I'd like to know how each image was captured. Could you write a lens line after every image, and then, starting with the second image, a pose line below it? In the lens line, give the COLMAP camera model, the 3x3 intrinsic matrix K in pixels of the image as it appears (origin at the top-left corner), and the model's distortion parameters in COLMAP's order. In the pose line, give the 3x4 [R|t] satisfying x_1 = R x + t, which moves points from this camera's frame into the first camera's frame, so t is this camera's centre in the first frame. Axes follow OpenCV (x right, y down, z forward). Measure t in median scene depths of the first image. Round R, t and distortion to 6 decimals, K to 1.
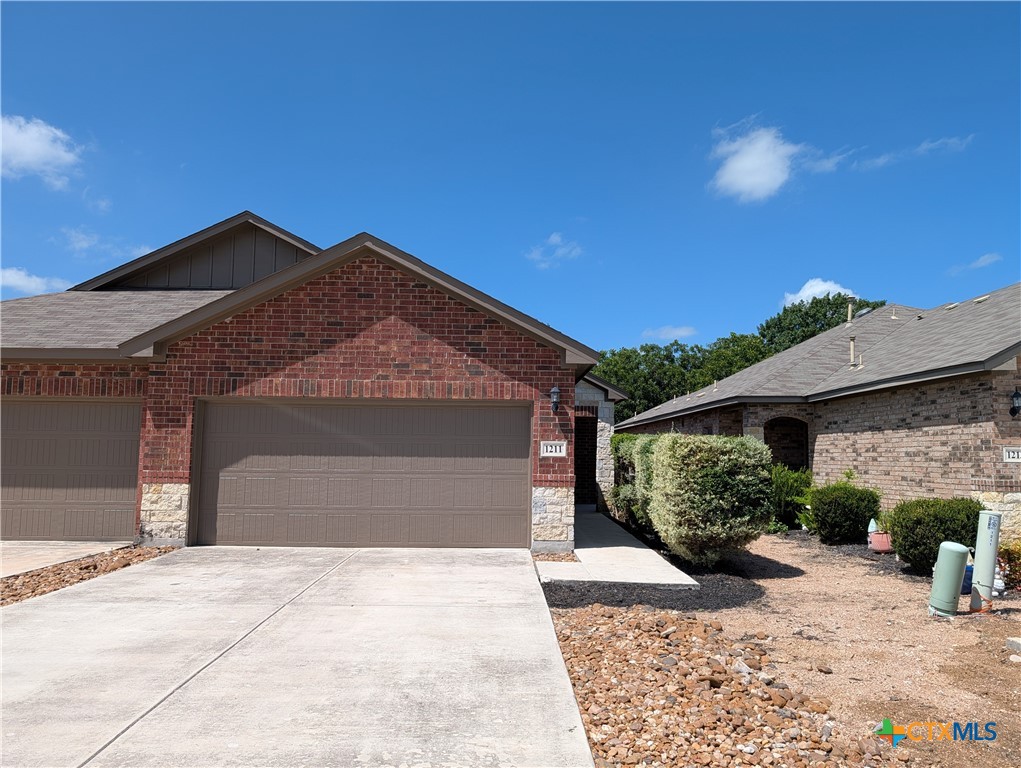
lens RADIAL K [[719.0, 0, 507.7], [0, 719.0, 381.6], [0, 0, 1]] dist [0.029380, -0.021829]
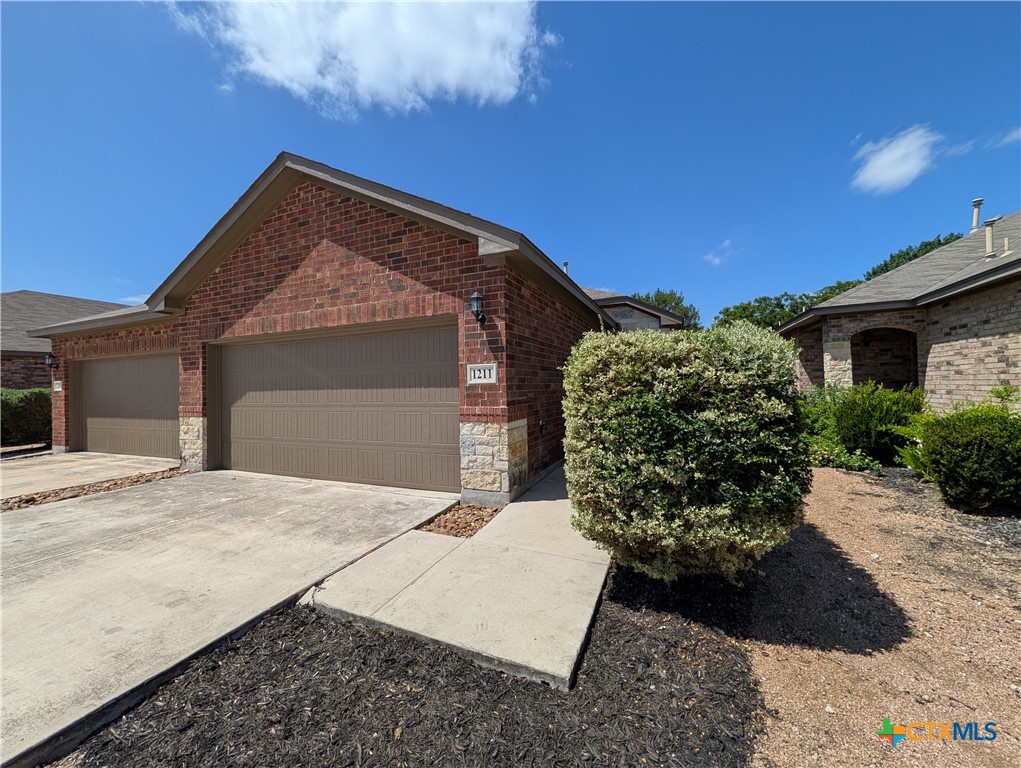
lens RADIAL K [[394.1, 0, 509.1], [0, 394.1, 376.3], [0, 0, 1]] dist [0.000007, 0.000319]
pose [[0.915754, -0.042483, -0.399488, 0.258144], [0.073418, 0.995344, 0.062450, 0.071766], [0.394975, -0.086519, 0.914609, 0.618162]]
